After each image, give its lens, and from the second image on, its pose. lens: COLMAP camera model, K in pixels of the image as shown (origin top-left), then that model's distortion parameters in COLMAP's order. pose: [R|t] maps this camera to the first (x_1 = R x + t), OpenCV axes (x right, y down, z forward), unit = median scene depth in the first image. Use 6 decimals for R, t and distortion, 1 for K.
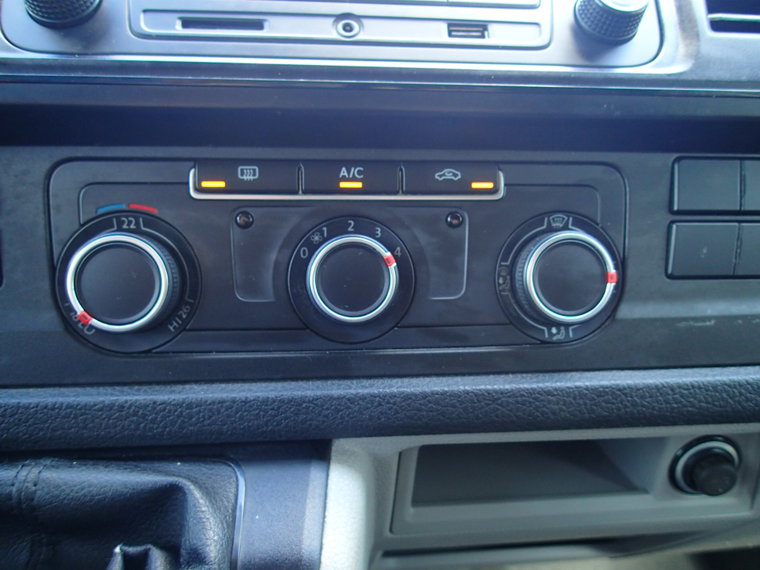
lens RADIAL K [[541.4, 0, 380.0], [0, 541.4, 285.0], [0, 0, 1]] dist [0.003570, 0.003262]
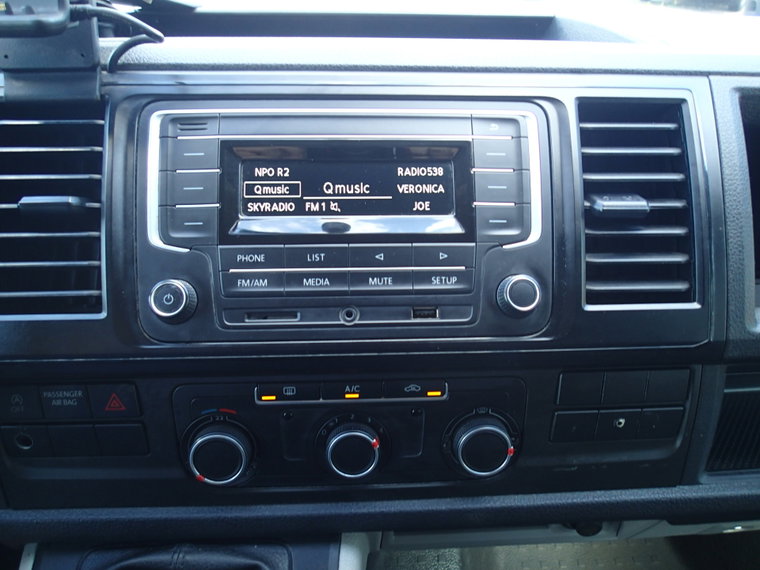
lens RADIAL K [[560.6, 0, 375.5], [0, 560.6, 279.8], [0, 0, 1]] dist [0.002535, -0.003417]
pose [[0.999233, 0.013302, -0.036823, 0.074001], [-0.004581, 0.973779, 0.227451, -0.909491], [0.038883, -0.227108, 0.973093, -0.557242]]
